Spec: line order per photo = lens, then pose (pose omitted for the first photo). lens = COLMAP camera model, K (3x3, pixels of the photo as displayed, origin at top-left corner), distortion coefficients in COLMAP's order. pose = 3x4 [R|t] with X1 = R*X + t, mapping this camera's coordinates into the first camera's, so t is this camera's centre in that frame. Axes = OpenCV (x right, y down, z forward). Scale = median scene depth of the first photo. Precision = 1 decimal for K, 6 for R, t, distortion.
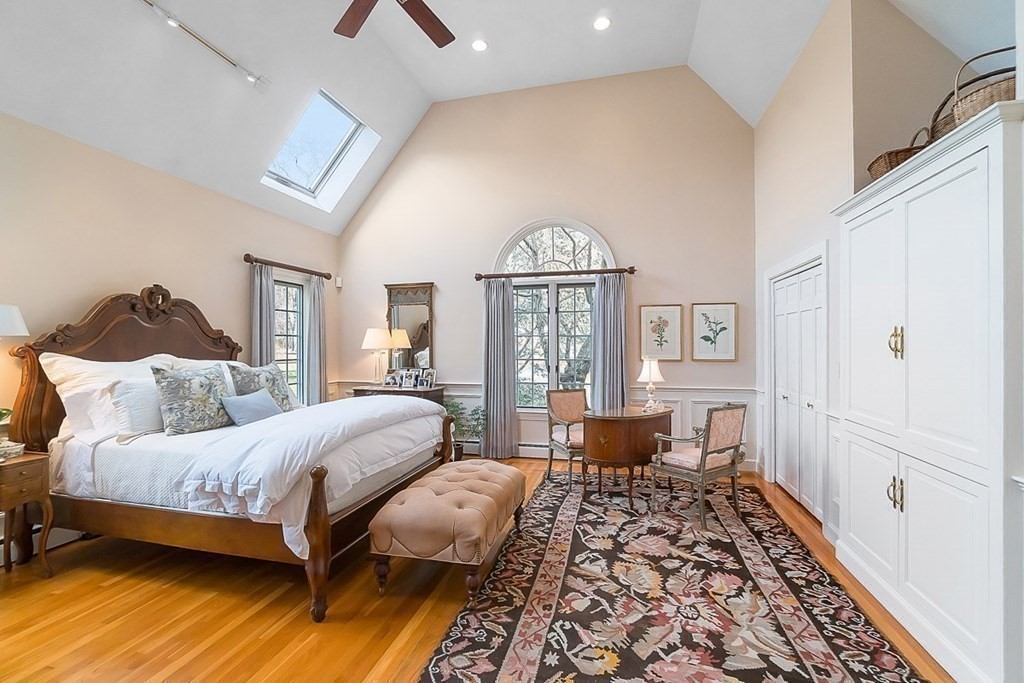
lens RADIAL K [[440.7, 0, 512.0], [0, 440.7, 341.5], [0, 0, 1]] dist [-0.003824, 0.000151]
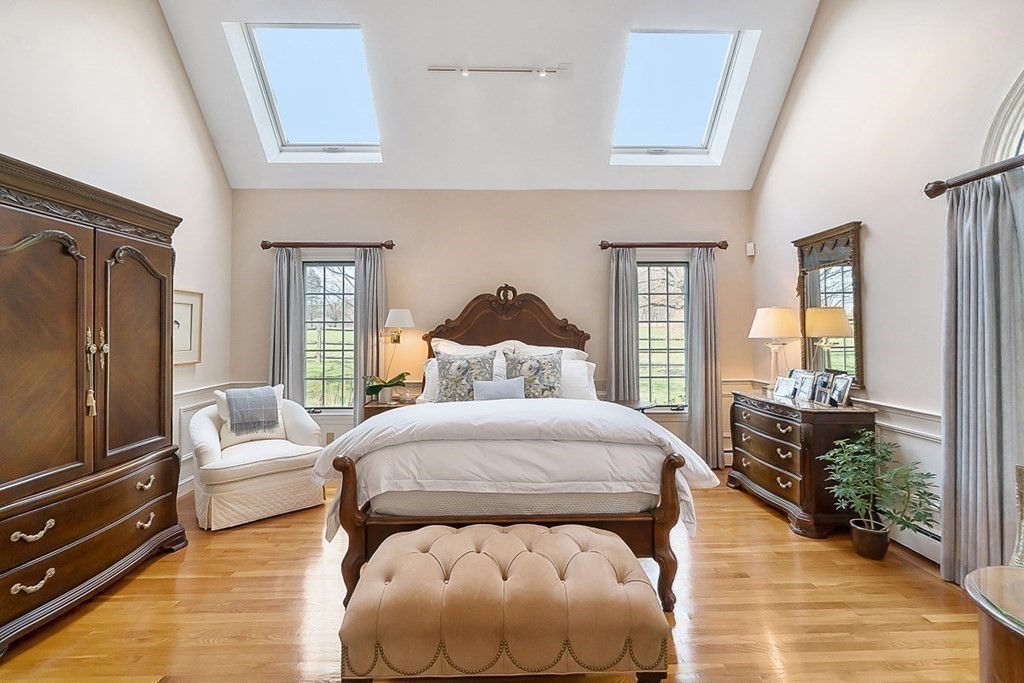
lens RADIAL K [[448.5, 0, 510.8], [0, 448.5, 325.7], [0, 0, 1]] dist [-0.040816, -0.000167]
pose [[0.269266, -0.019840, -0.962862, 0.287661], [0.009281, 0.999795, -0.018006, 0.007481], [0.963021, -0.004088, 0.269394, 0.506652]]
